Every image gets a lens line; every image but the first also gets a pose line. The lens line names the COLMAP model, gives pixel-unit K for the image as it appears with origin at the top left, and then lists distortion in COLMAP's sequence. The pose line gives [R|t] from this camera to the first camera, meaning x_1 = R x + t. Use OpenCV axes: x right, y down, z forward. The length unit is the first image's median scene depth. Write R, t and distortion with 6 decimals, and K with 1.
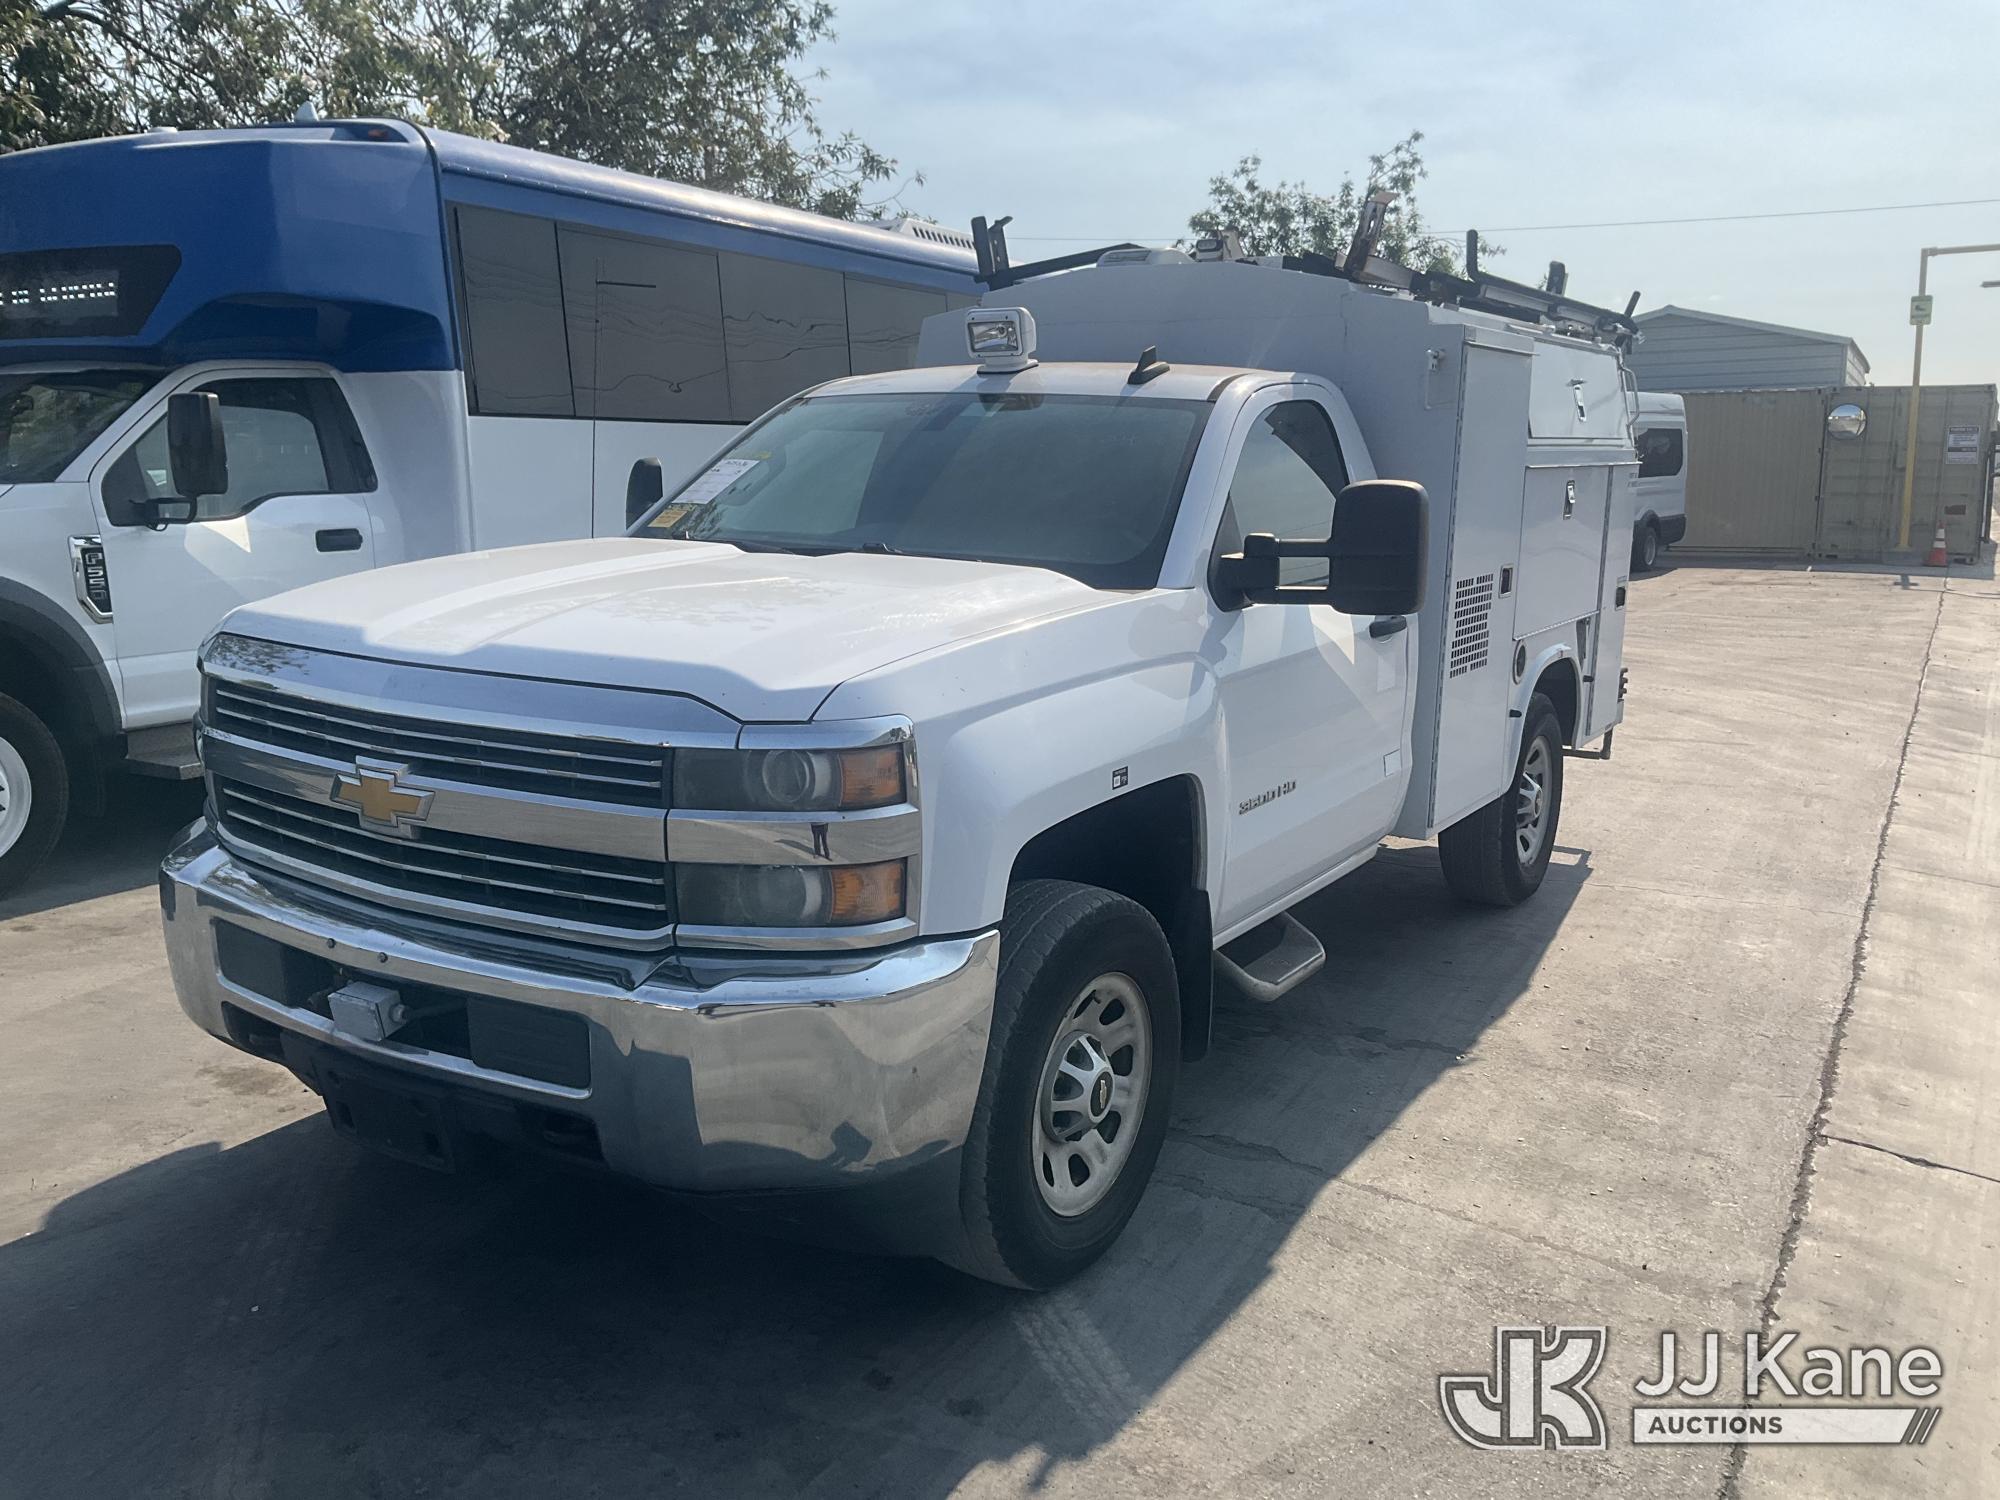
lens RADIAL K [[1724.3, 0, 1000.0], [0, 1724.3, 750.0], [0, 0, 1]] dist [0.001685, -0.004446]
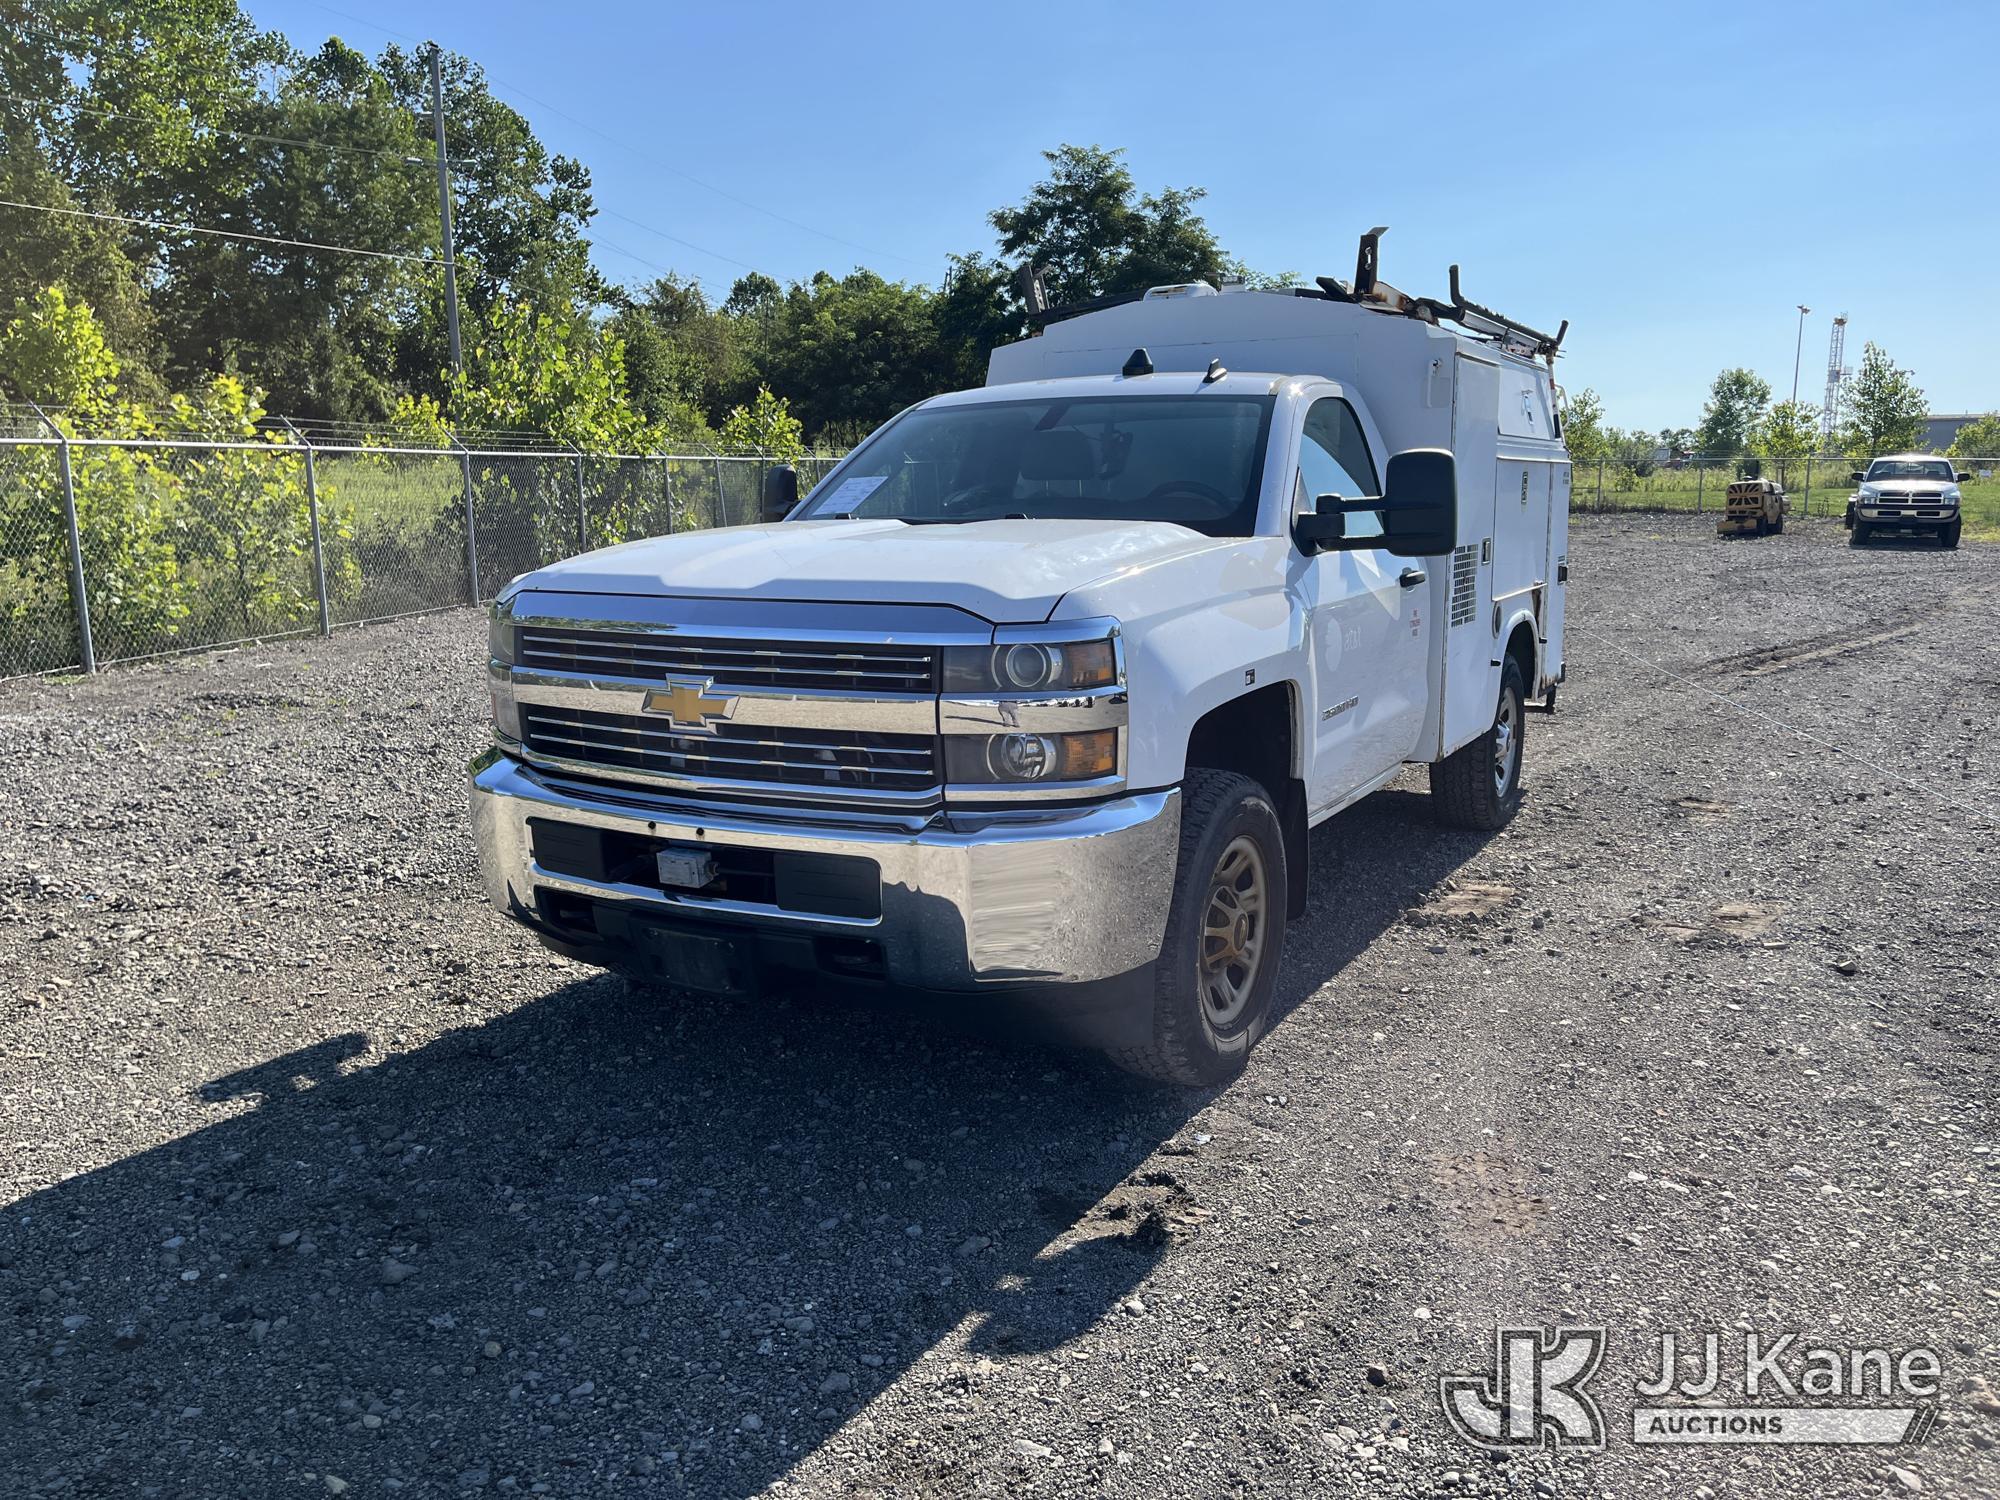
lens RADIAL K [[1724.3, 0, 1000.0], [0, 1724.3, 750.0], [0, 0, 1]] dist [0.001685, -0.004446]
pose [[0.995440, -0.036215, 0.088249, -0.216190], [0.040406, 0.998116, -0.046174, 0.113588], [-0.086410, 0.049529, 0.995028, -0.236476]]
